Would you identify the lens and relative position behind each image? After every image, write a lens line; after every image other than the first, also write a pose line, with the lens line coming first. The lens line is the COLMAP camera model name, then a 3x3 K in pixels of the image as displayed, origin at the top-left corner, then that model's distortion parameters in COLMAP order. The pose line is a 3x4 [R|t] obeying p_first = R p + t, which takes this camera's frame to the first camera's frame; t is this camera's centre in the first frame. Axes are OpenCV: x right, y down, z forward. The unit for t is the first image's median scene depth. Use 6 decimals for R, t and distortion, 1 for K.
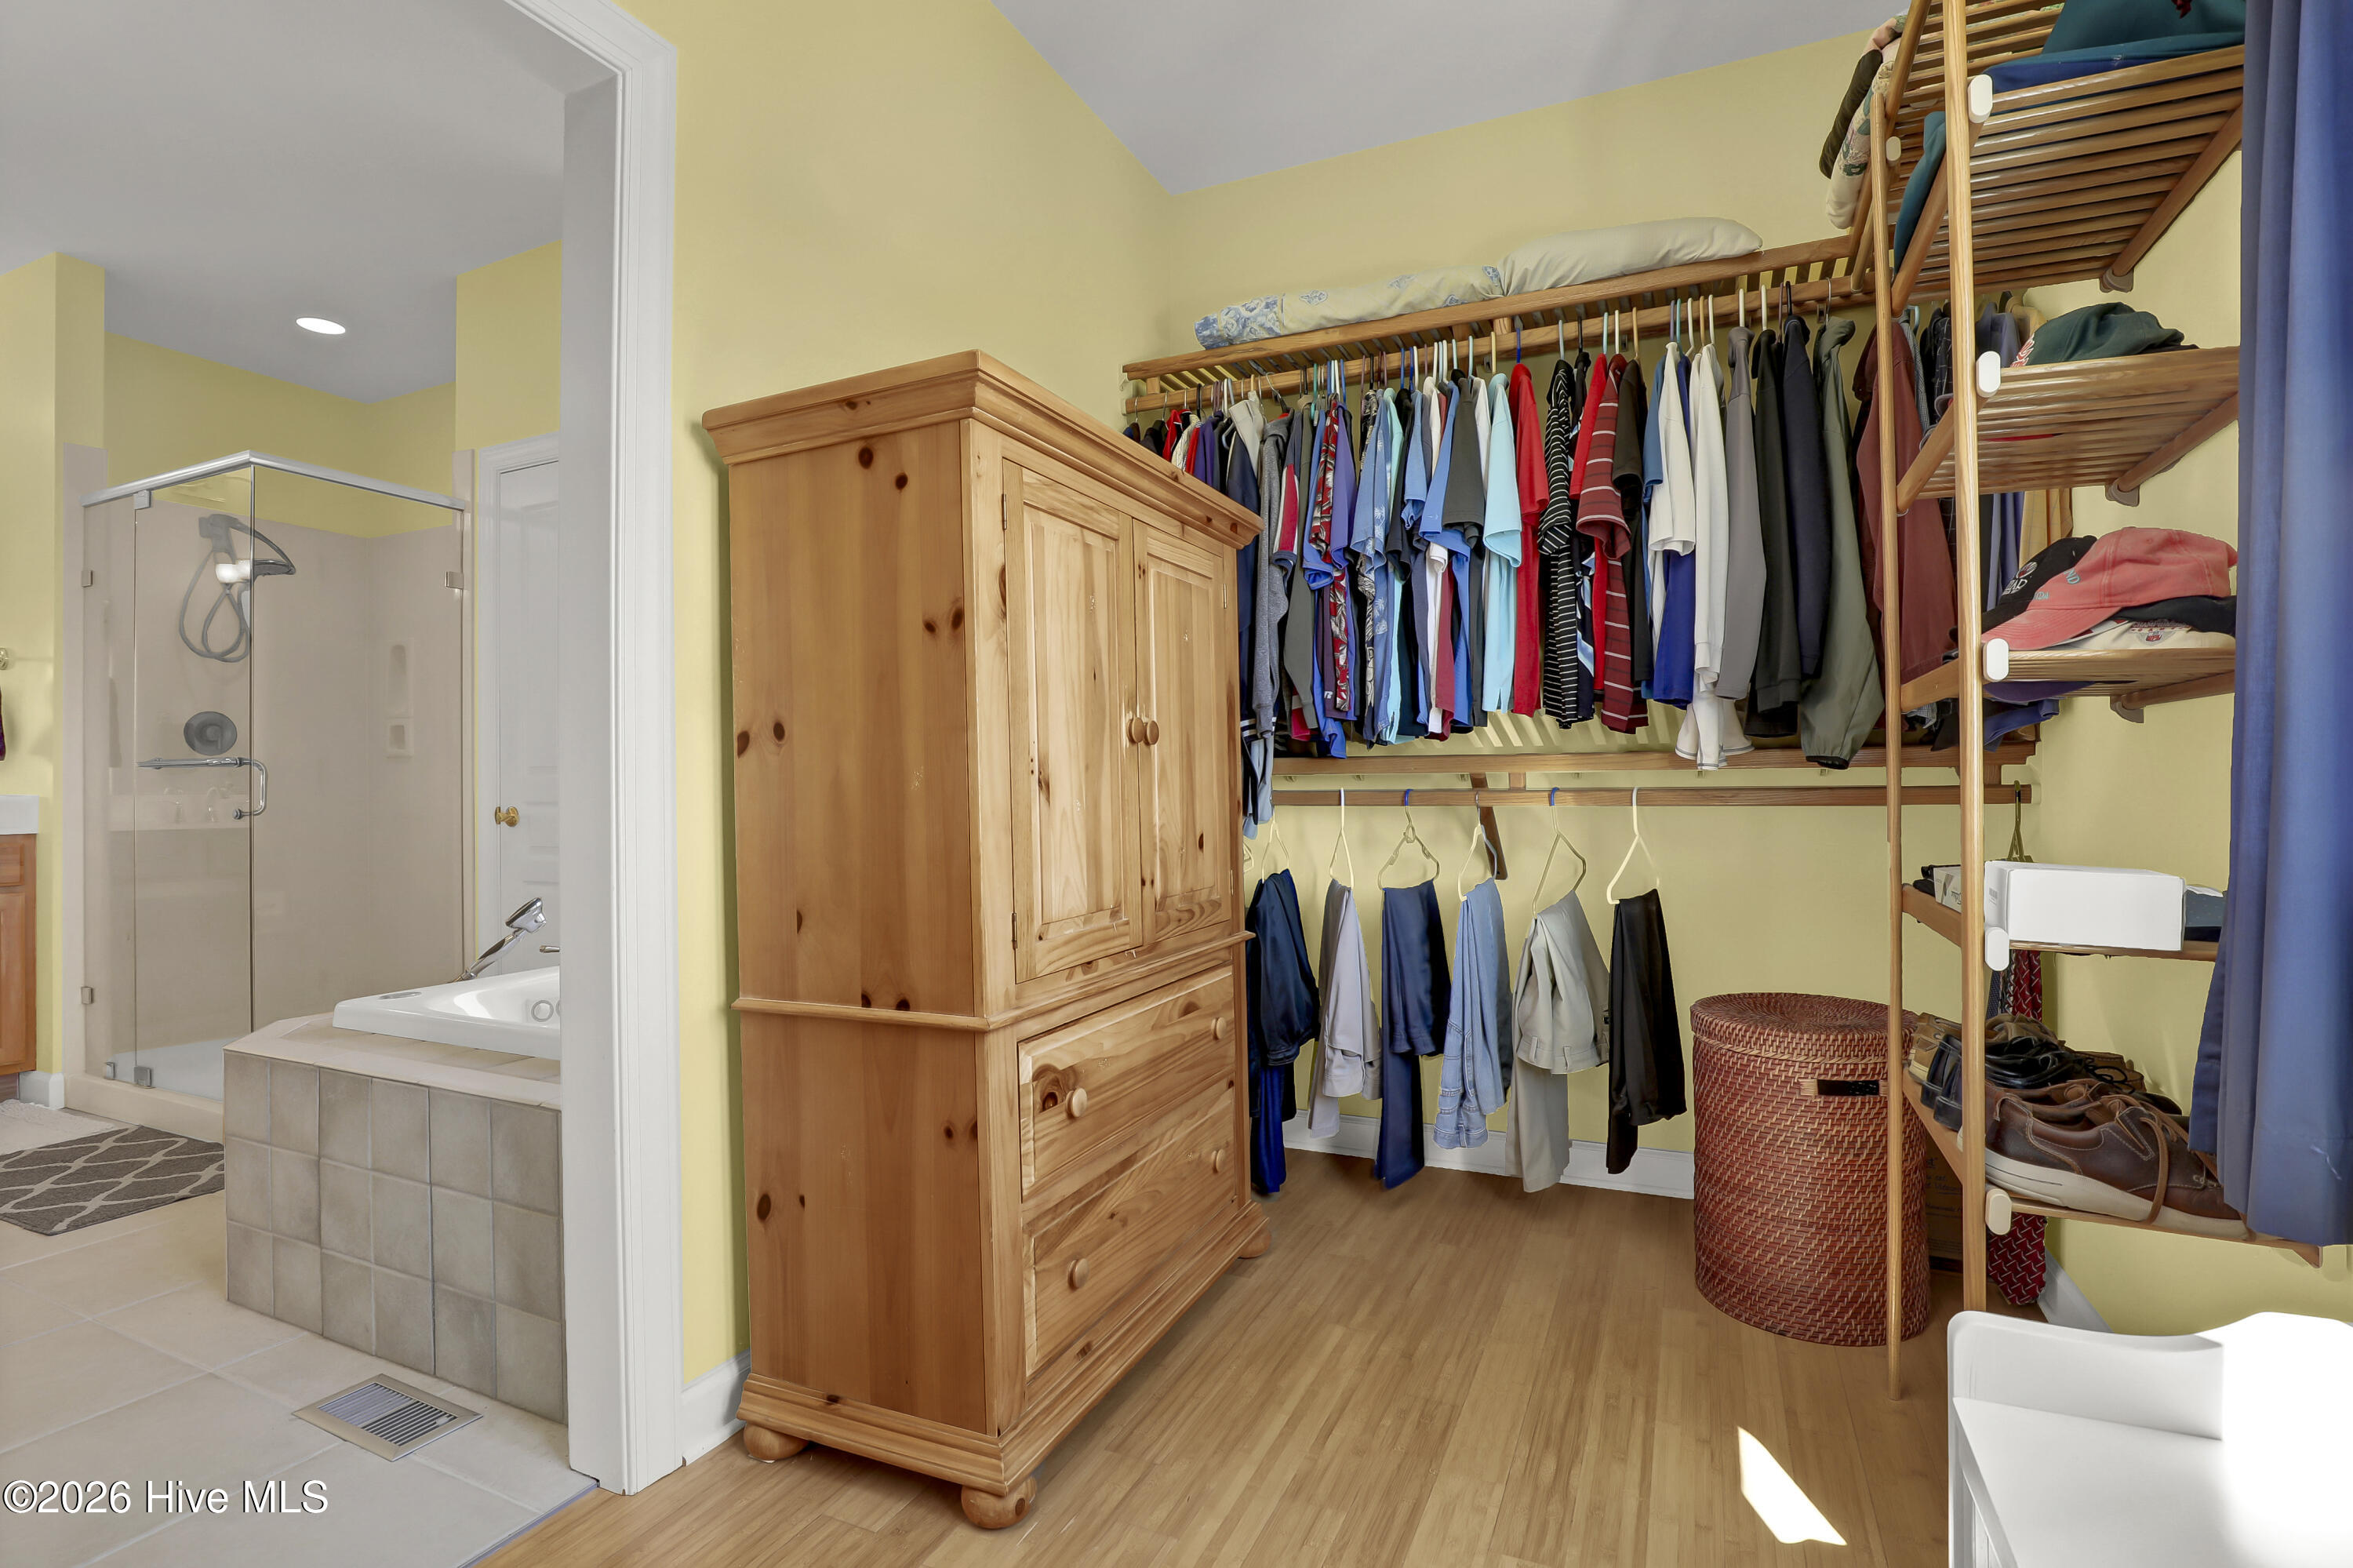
lens RADIAL K [[1106.9, 0, 1191.8], [0, 1106.9, 783.5], [0, 0, 1]] dist [-0.032926, 0.007582]
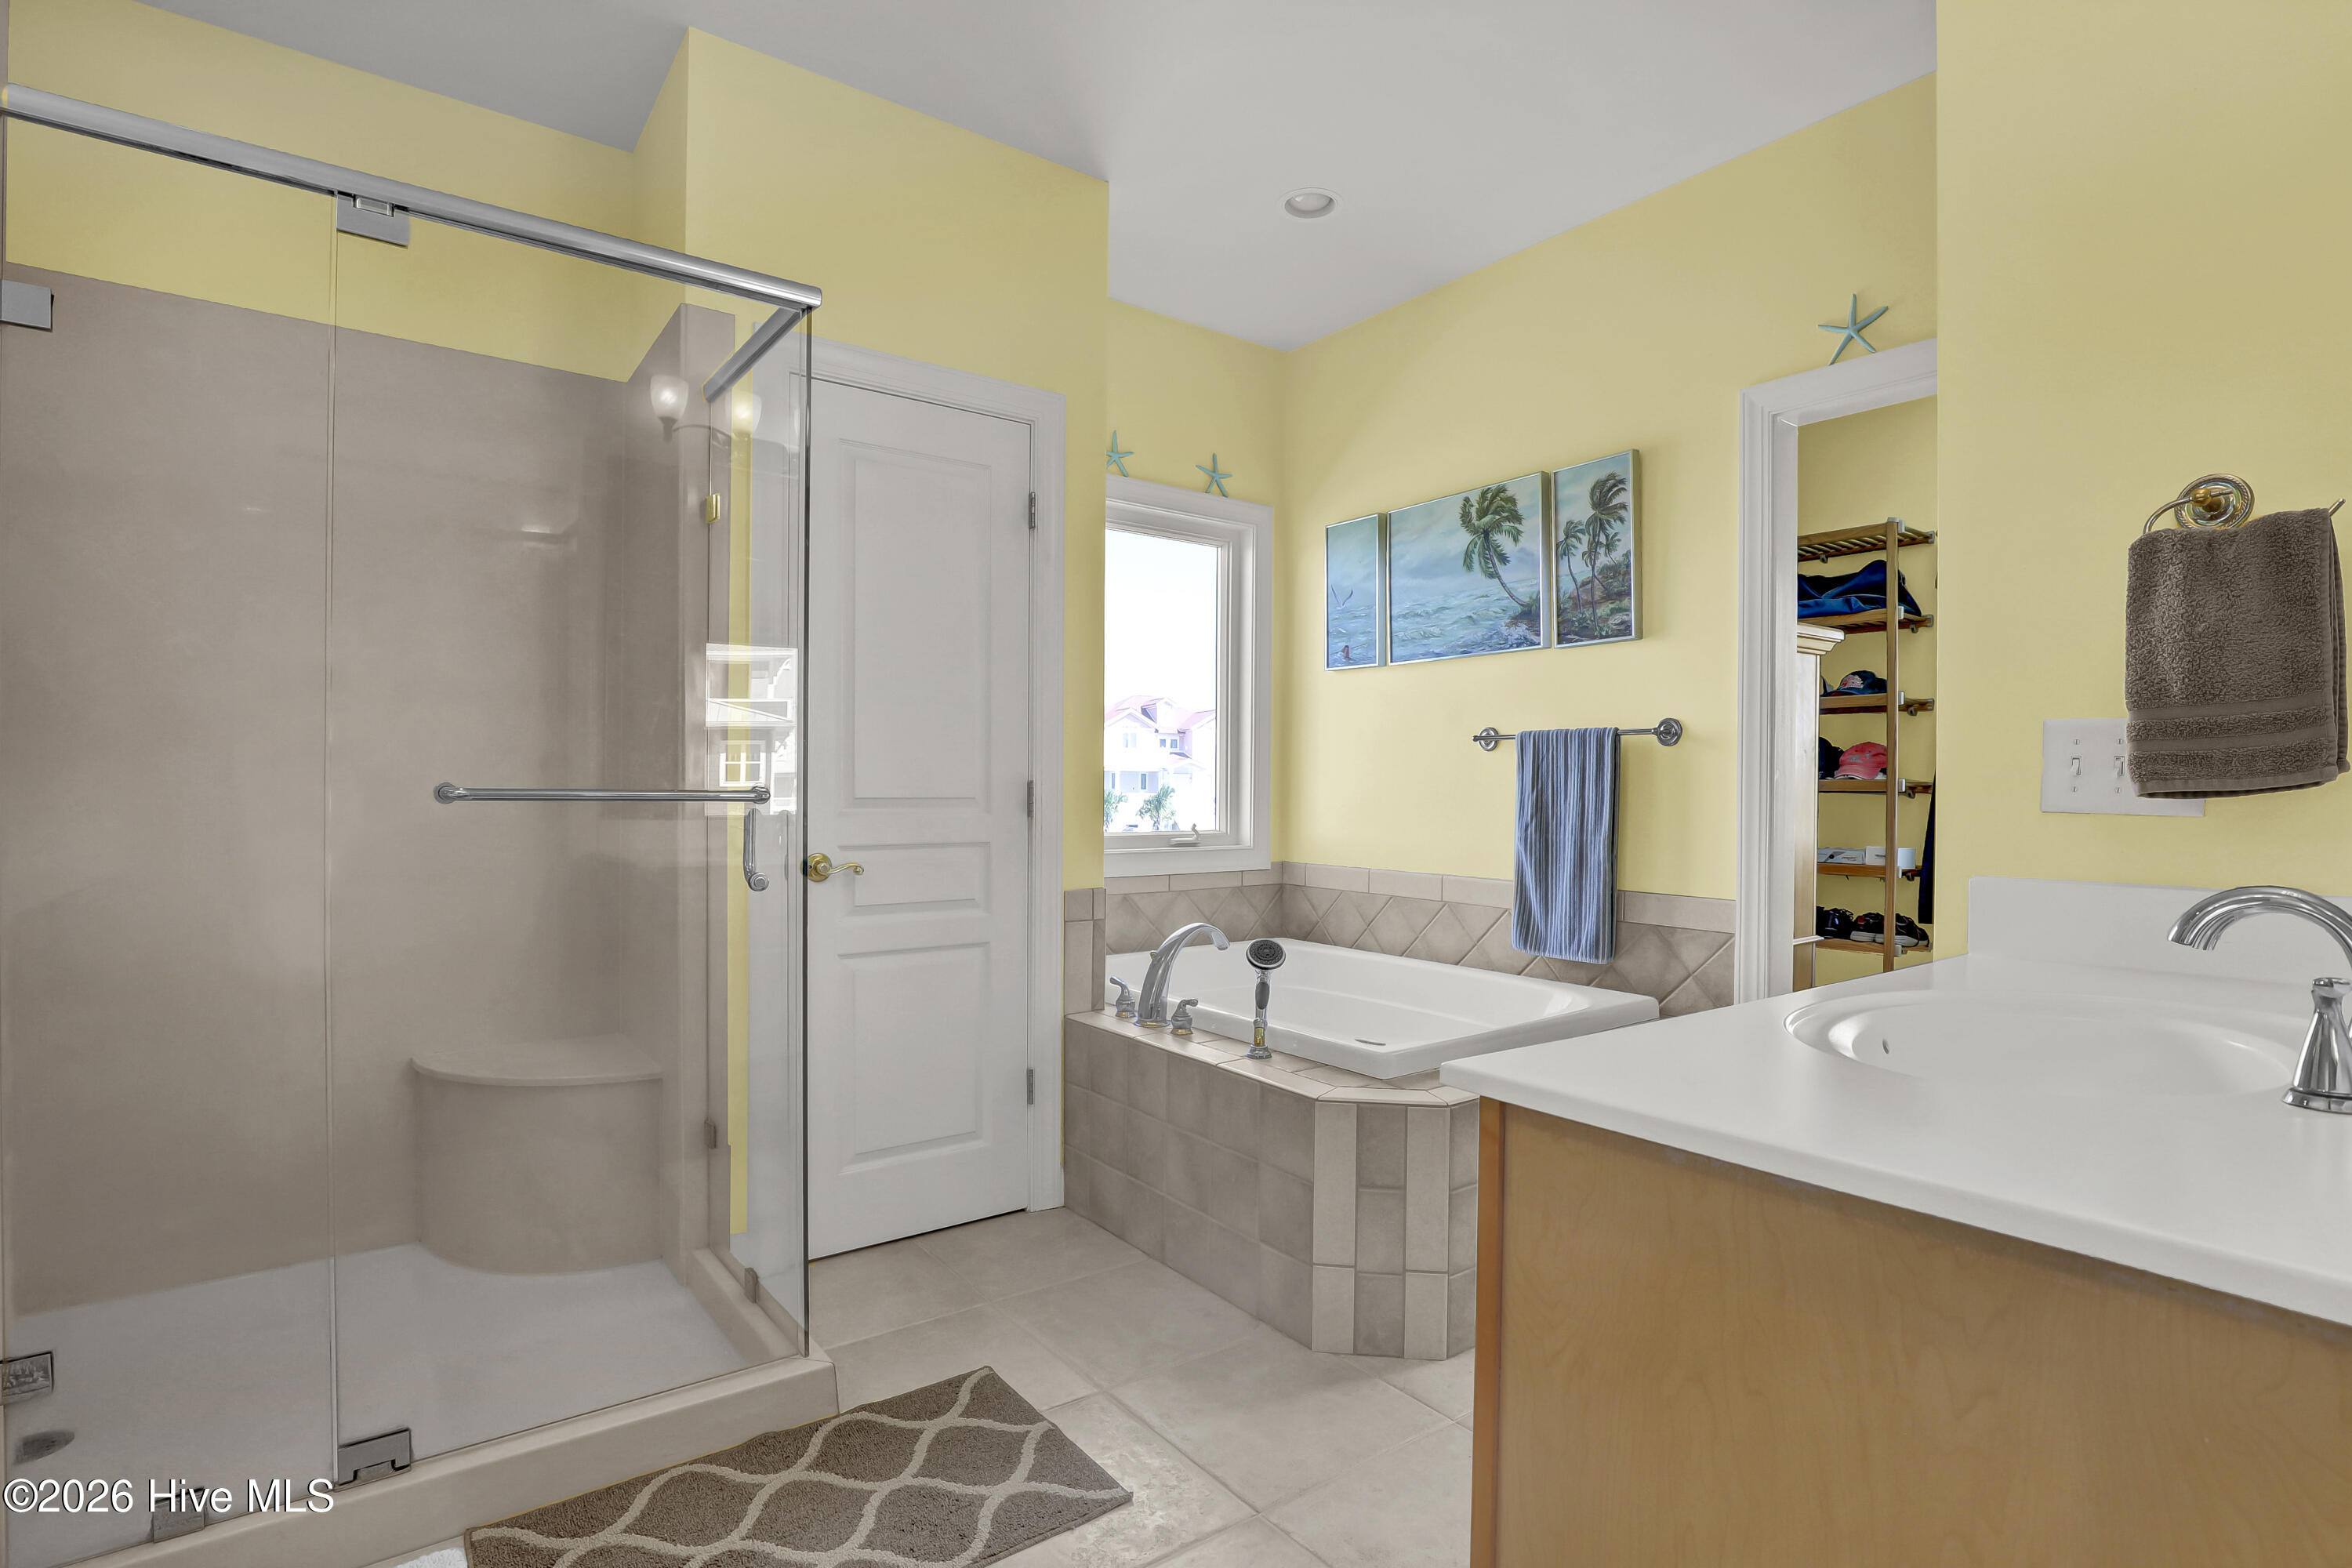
lens RADIAL K [[1129.8, 0, 1195.0], [0, 1129.8, 793.3], [0, 0, 1]] dist [-0.033133, 0.008688]
pose [[0.490311, 0.005957, 0.871527, -1.149401], [-0.010530, 0.999944, -0.000911, -0.020404], [-0.871484, -0.008730, 0.490347, 0.426886]]
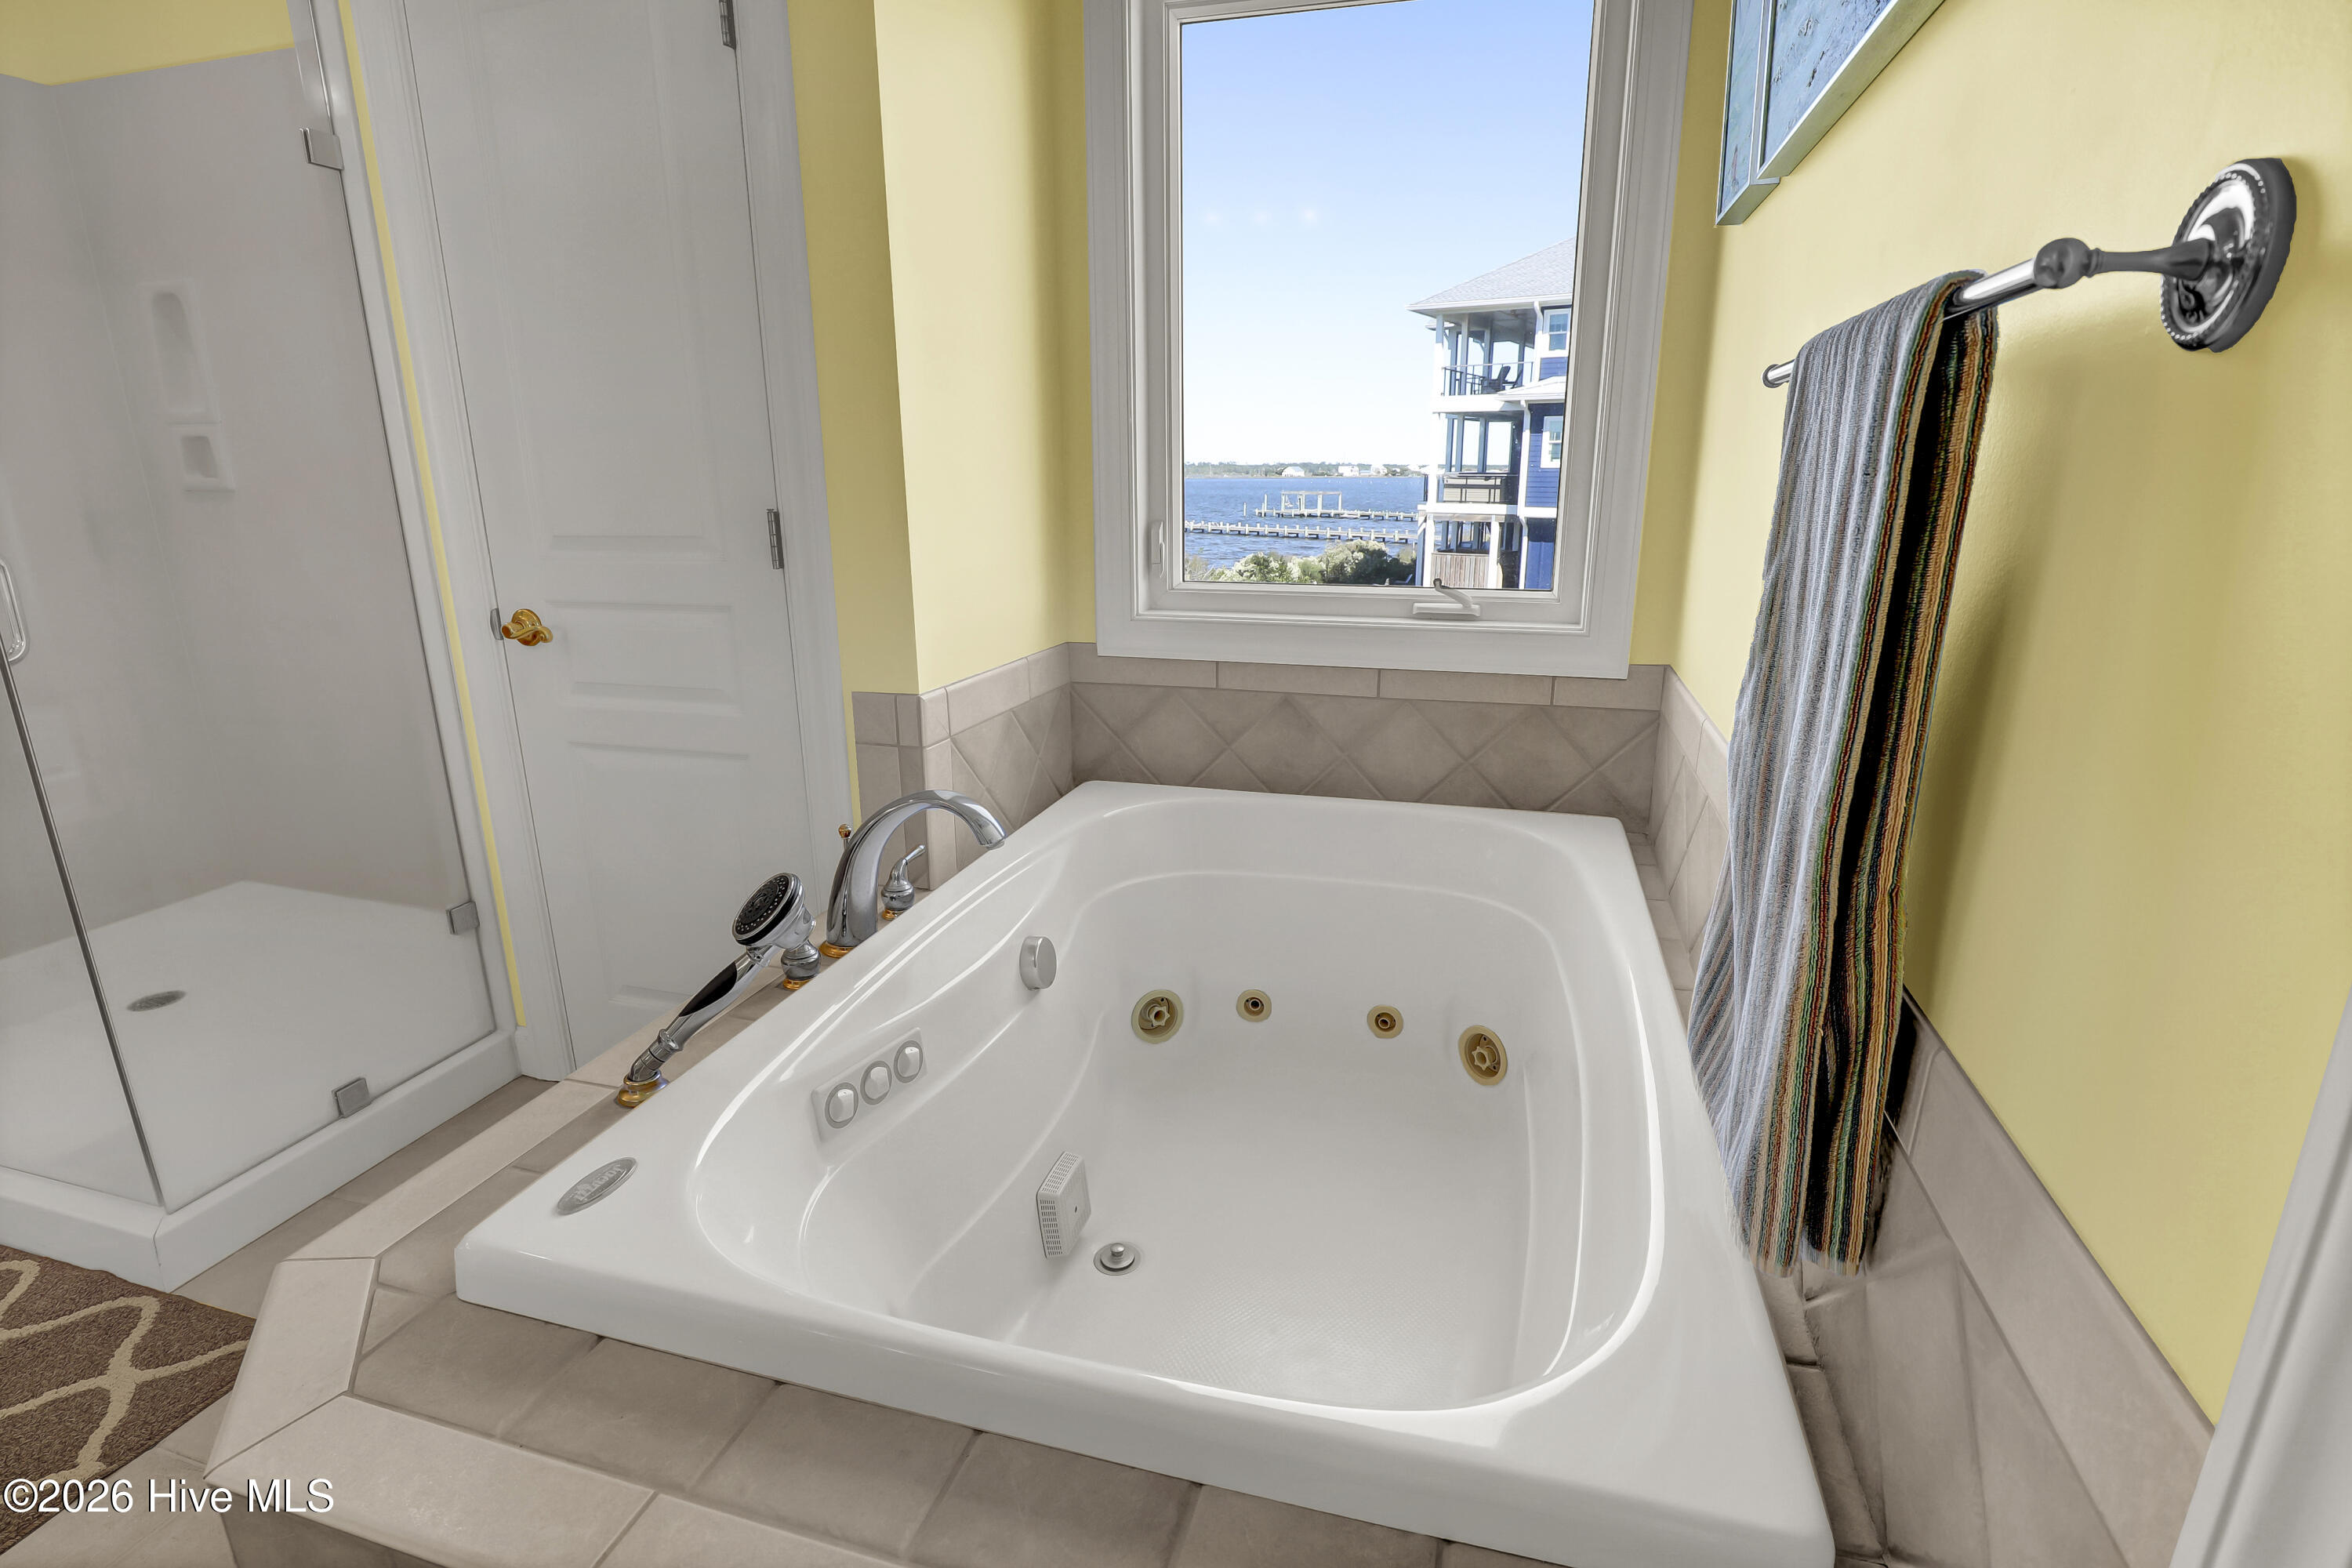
lens RADIAL K [[1106.4, 0, 1191.3], [0, 1106.4, 783.5], [0, 0, 1]] dist [-0.032926, 0.007582]
pose [[0.989226, -0.032910, 0.142649, -0.375354], [-0.006681, 0.963241, 0.268554, -0.043908], [-0.146244, -0.266614, 0.952644, 0.410279]]
